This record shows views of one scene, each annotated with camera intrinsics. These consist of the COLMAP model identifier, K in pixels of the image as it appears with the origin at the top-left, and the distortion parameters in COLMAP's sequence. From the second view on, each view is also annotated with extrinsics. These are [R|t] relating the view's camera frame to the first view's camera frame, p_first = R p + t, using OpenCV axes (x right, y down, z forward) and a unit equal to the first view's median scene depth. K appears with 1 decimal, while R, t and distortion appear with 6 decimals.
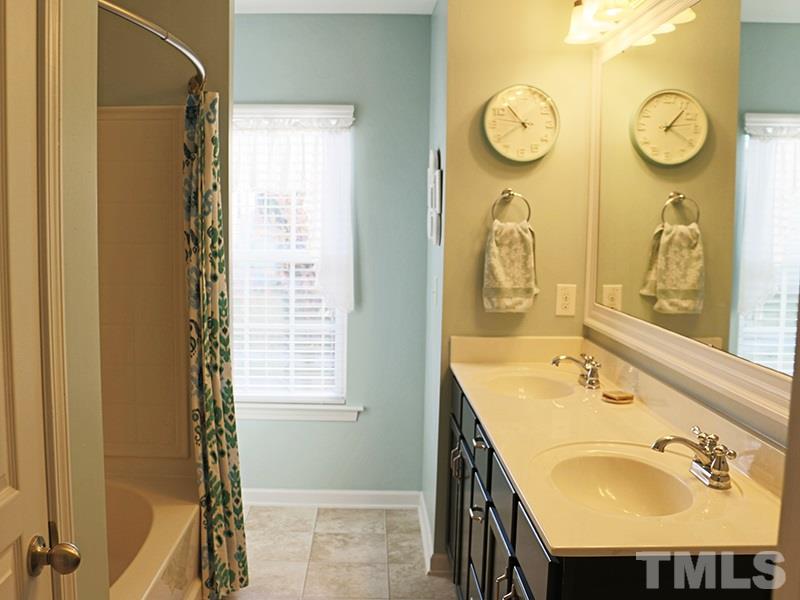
lens RADIAL K [[865.3, 0, 393.4], [0, 865.3, 300.8], [0, 0, 1]] dist [-0.009196, 0.000000]
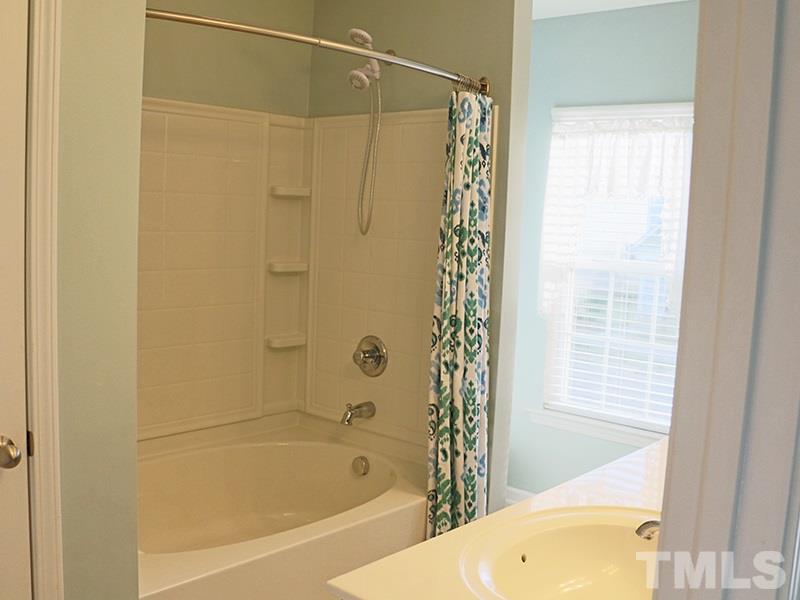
lens RADIAL K [[865.3, 0, 396.9], [0, 865.3, 300.1], [0, 0, 1]] dist [-0.009196, 0.000000]
pose [[0.774423, 0.091796, -0.625973, 0.364777], [-0.103711, 0.994453, 0.017526, -0.009616], [0.624110, 0.051348, 0.779648, 0.173532]]
